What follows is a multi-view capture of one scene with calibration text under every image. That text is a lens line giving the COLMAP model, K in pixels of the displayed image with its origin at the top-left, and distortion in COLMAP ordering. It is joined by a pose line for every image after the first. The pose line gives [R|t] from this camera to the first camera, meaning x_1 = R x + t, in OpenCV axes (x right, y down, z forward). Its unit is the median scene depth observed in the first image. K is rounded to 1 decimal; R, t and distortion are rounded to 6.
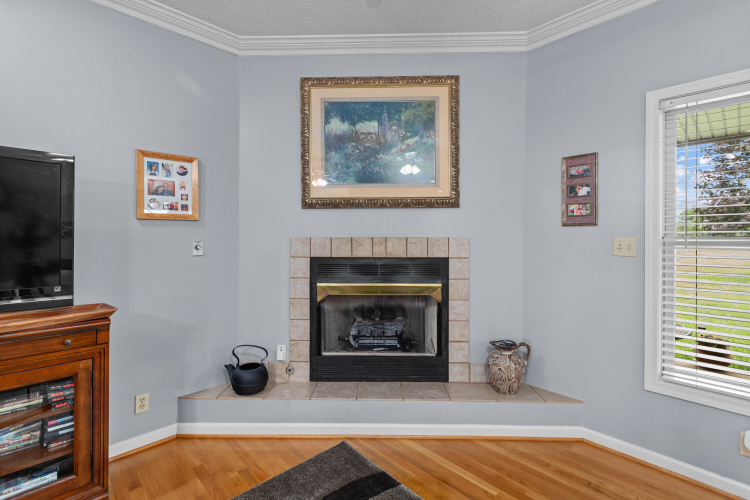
lens RADIAL K [[340.7, 0, 372.6], [0, 340.7, 238.1], [0, 0, 1]] dist [0.001496, 0.000460]
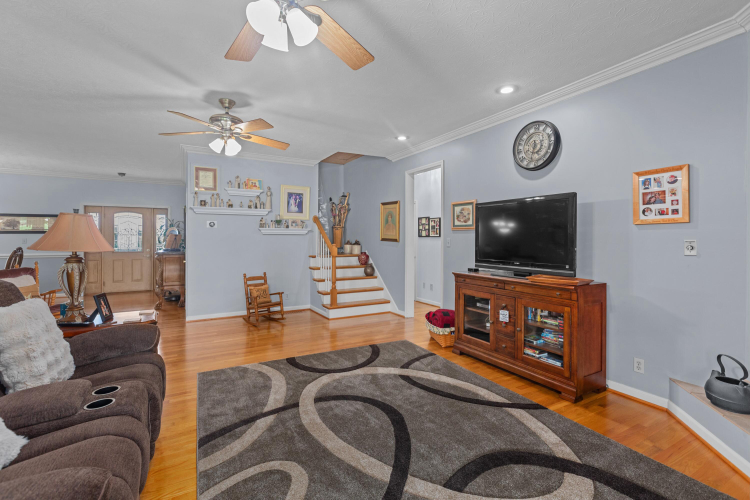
lens RADIAL K [[340.7, 0, 372.5], [0, 340.7, 239.1], [0, 0, 1]] dist [0.001496, 0.000460]
pose [[-0.250042, -0.002797, -0.968231, 0.714966], [-0.001187, 0.999996, -0.002583, 0.003967], [0.968234, 0.000503, -0.250045, 0.288216]]
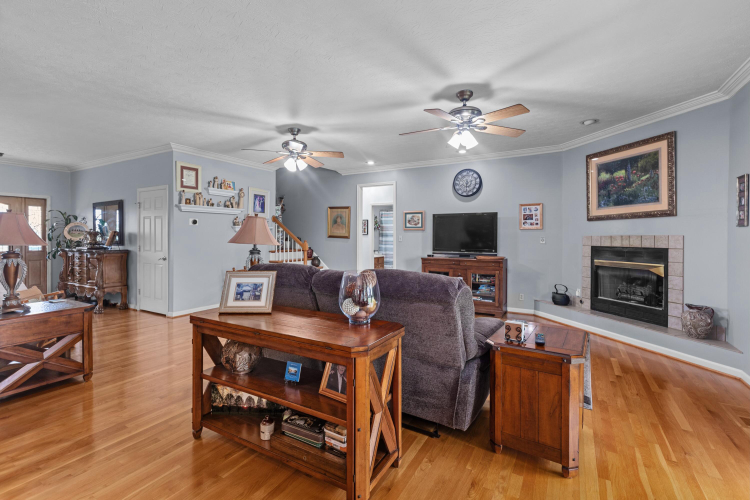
lens RADIAL K [[340.7, 0, 374.7], [0, 340.7, 237.2], [0, 0, 1]] dist [0.001496, 0.000460]
pose [[0.271726, 0.000179, -0.962375, 1.376373], [-0.000454, 1.000000, 0.000058, 0.006755], [0.962374, 0.000421, 0.271726, -0.733887]]
